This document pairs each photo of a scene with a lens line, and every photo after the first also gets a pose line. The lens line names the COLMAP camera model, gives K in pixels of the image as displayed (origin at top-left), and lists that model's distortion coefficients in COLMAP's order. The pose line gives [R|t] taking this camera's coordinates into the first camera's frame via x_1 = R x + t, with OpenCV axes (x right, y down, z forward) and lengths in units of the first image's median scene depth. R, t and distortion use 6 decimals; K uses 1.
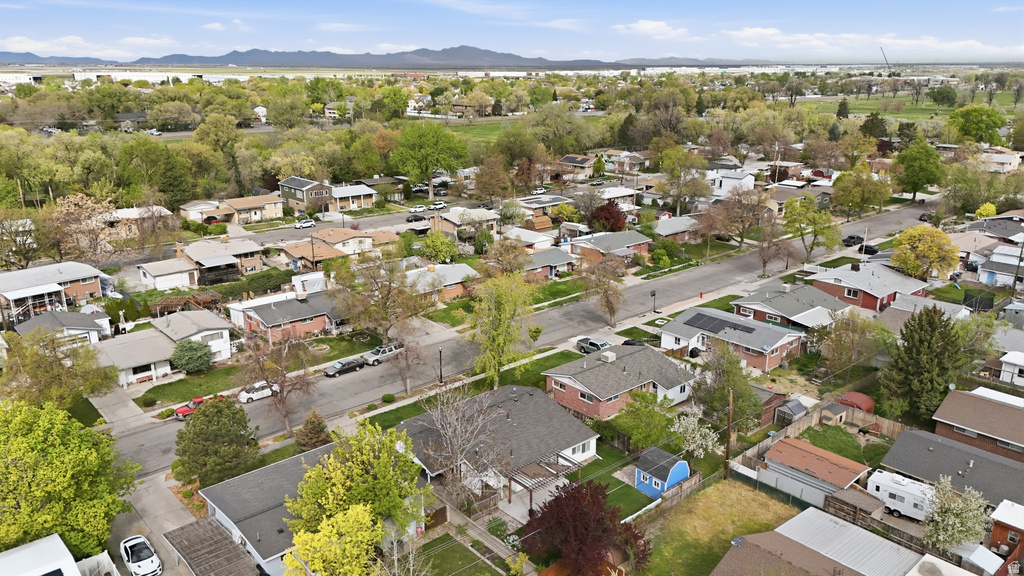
lens RADIAL K [[753.8, 0, 515.4], [0, 753.8, 292.2], [0, 0, 1]] dist [0.077694, -0.073719]
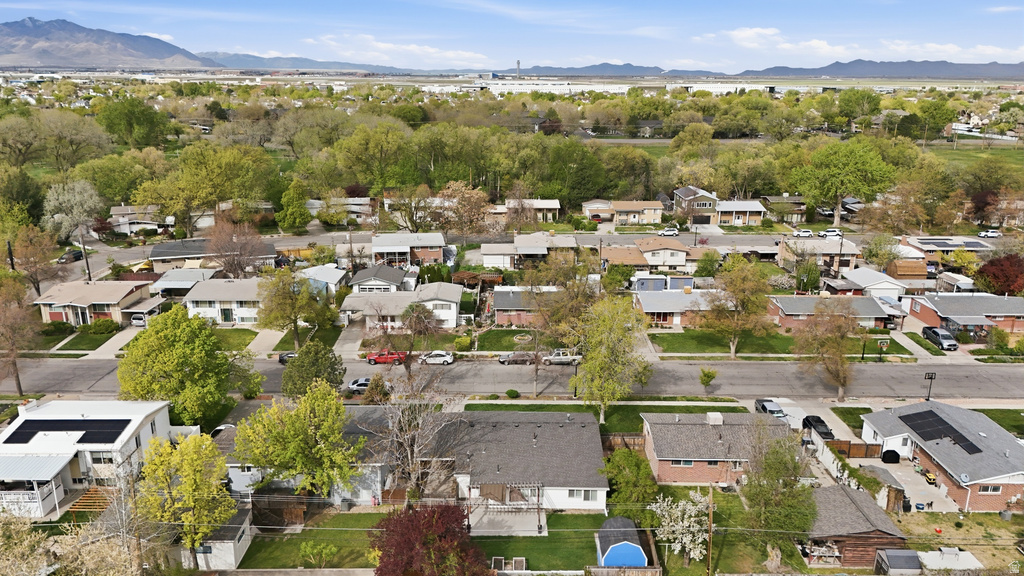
lens RADIAL K [[753.8, 0, 511.4], [0, 753.8, 288.5], [0, 0, 1]] dist [0.077694, -0.073719]
pose [[0.747152, 0.184729, -0.638466, 0.297582], [-0.196111, 0.979105, 0.053792, -0.037112], [0.635063, 0.085019, 0.767768, 0.114998]]
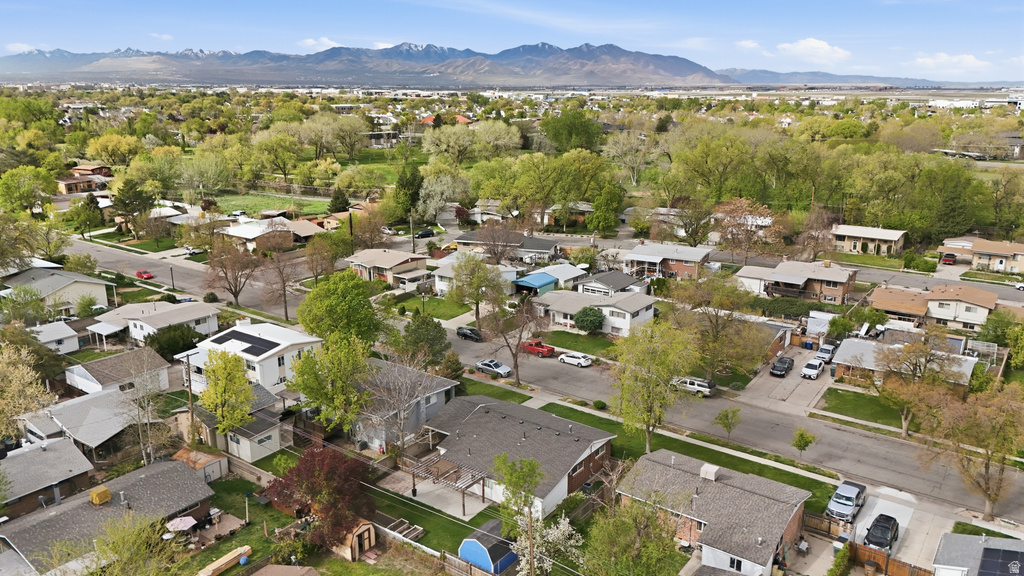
lens RADIAL K [[753.8, 0, 510.8], [0, 753.8, 288.9], [0, 0, 1]] dist [0.077694, -0.073719]
pose [[0.209263, 0.252115, -0.944800, 0.473011], [-0.283991, 0.940217, 0.187991, -0.108012], [0.935713, 0.228975, 0.268351, 0.359061]]
